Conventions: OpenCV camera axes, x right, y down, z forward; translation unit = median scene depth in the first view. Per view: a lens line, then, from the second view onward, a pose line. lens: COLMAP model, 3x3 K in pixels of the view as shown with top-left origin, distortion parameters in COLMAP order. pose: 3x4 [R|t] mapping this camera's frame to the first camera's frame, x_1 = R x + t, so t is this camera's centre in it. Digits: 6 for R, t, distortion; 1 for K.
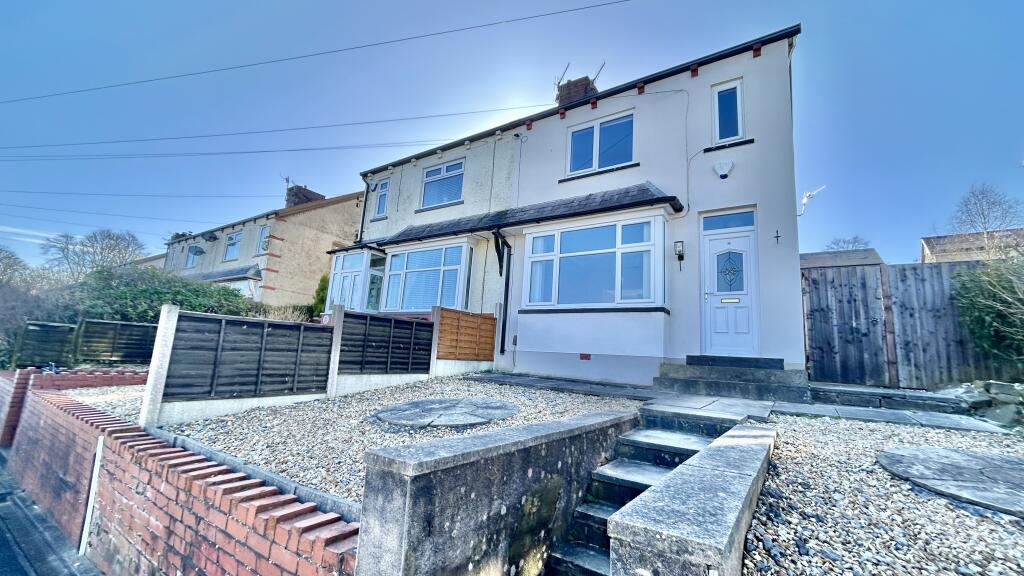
lens RADIAL K [[409.4, 0, 513.8], [0, 409.4, 286.3], [0, 0, 1]] dist [-0.001838, 0.000844]
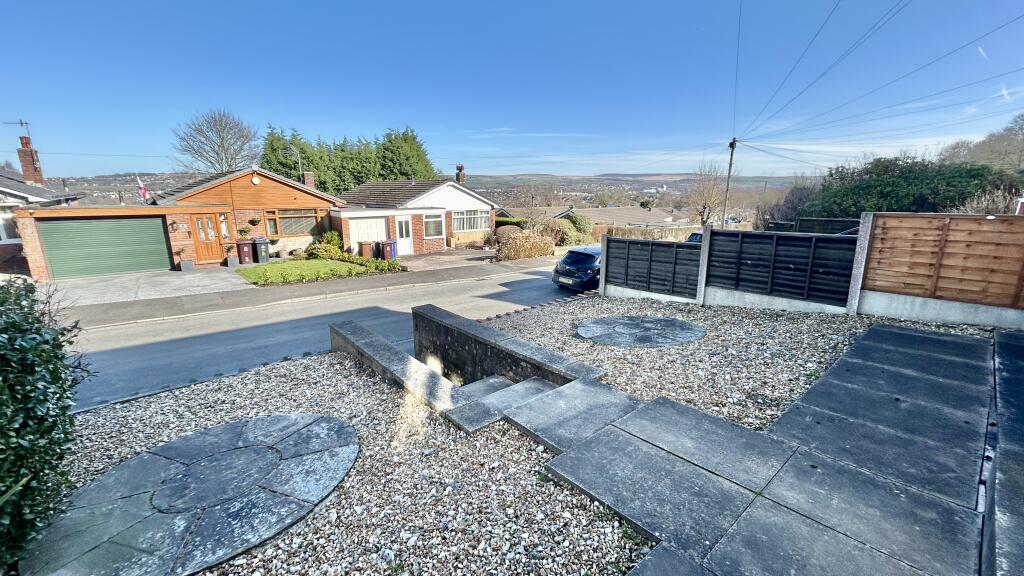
lens RADIAL K [[409.4, 0, 507.0], [0, 409.4, 283.5], [0, 0, 1]] dist [-0.001838, 0.000844]
pose [[-0.270117, 0.148511, -0.951305, 0.743580], [0.159194, 0.981323, 0.107995, -0.003995], [0.949576, -0.122271, -0.288714, 0.737375]]
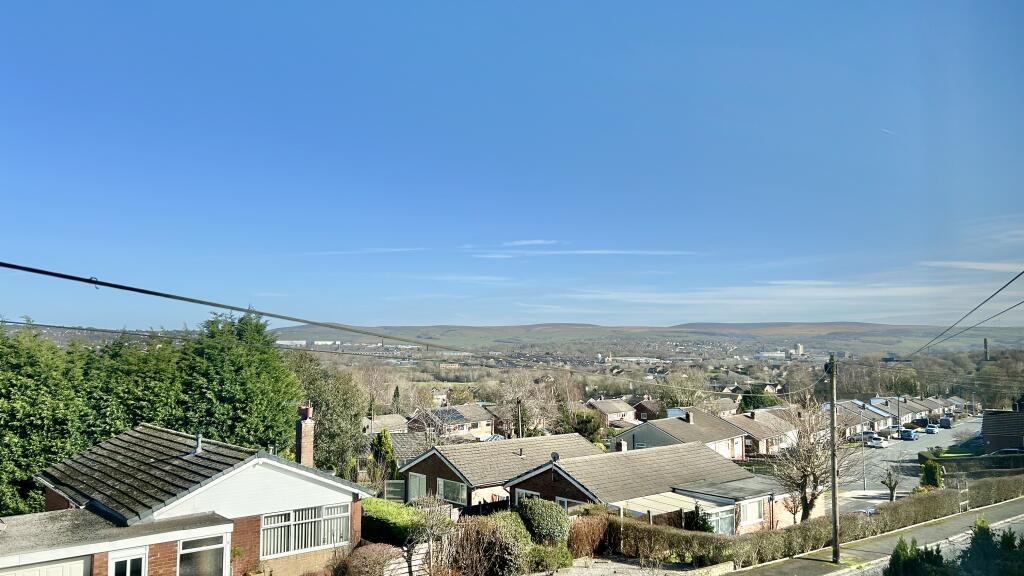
lens RADIAL K [[755.8, 0, 508.0], [0, 755.8, 284.4], [0, 0, 1]] dist [0.041082, -0.002697]
pose [[-0.278520, -0.150717, -0.948531, 0.646570], [0.159098, 0.966725, -0.200325, -0.107473], [0.947161, -0.206704, -0.245273, 0.875274]]
